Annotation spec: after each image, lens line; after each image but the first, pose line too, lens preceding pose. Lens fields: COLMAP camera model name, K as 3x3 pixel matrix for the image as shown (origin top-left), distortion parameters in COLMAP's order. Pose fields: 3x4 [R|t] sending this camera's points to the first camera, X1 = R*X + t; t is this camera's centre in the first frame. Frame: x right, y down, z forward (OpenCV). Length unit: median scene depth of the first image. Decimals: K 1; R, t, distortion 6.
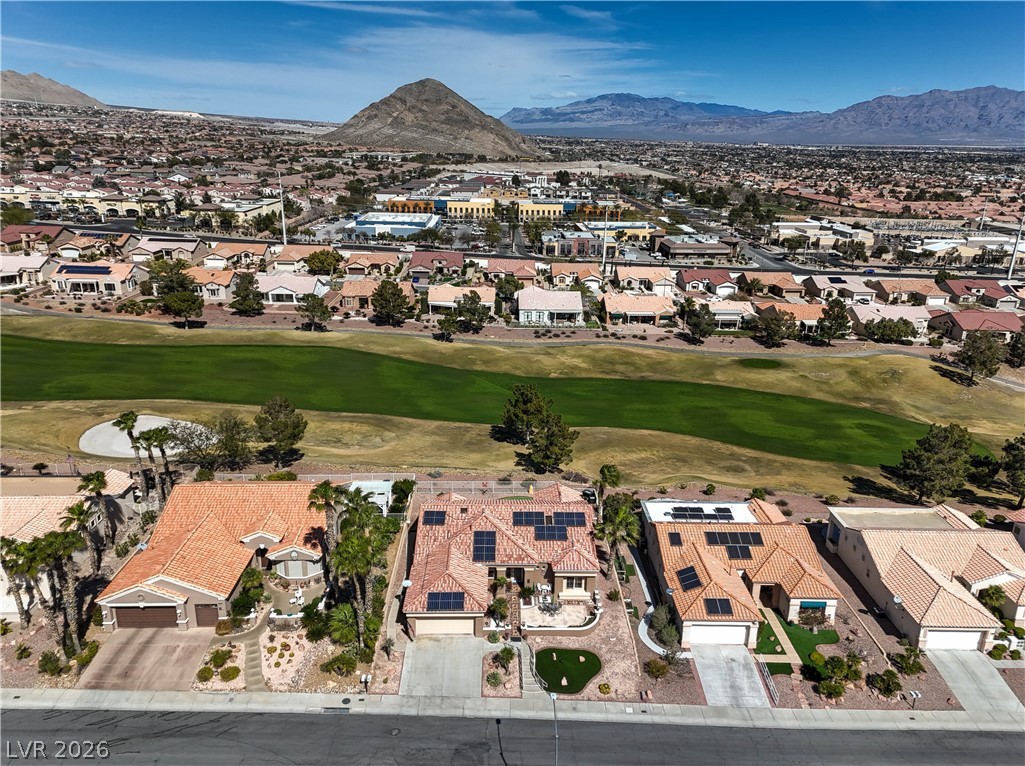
lens RADIAL K [[745.7, 0, 512.5], [0, 745.7, 383.0], [0, 0, 1]] dist [0.113039, -0.087060]
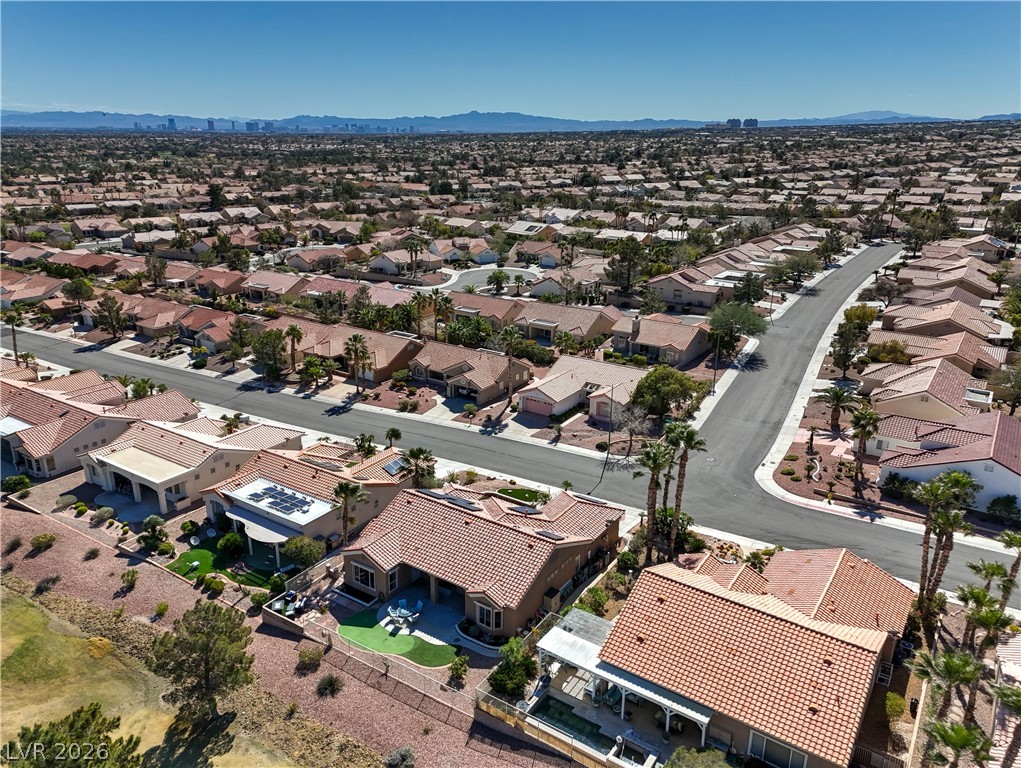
lens RADIAL K [[742.8, 0, 510.5], [0, 742.8, 384.0], [0, 0, 1]] dist [0.113039, -0.087060]
pose [[-0.820346, -0.208312, 0.532578, -0.228204], [0.156734, 0.813735, 0.559705, -0.212997], [-0.549970, 0.542625, -0.634895, 0.683818]]
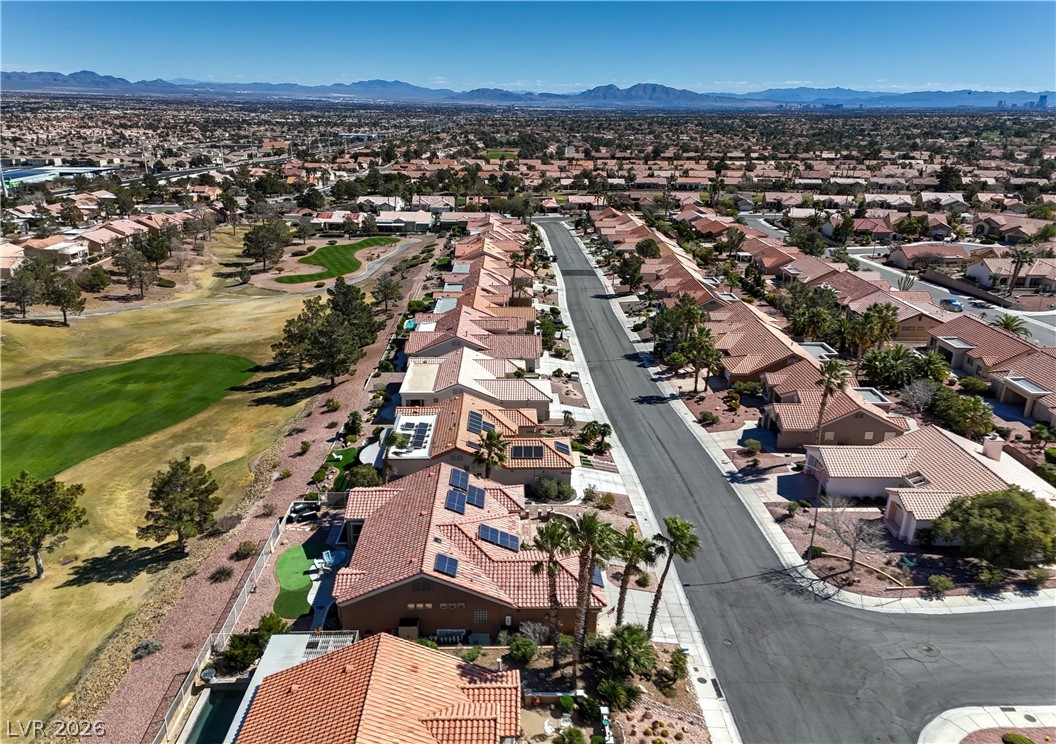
lens RADIAL K [[770.6, 0, 529.8], [0, 770.6, 348.9], [0, 0, 1]] dist [0.096692, -0.051892]
pose [[-0.009429, -0.326892, 0.945015, -0.354455], [0.297990, 0.901199, 0.314708, -0.108594], [-0.954522, 0.284572, 0.088913, 0.363403]]
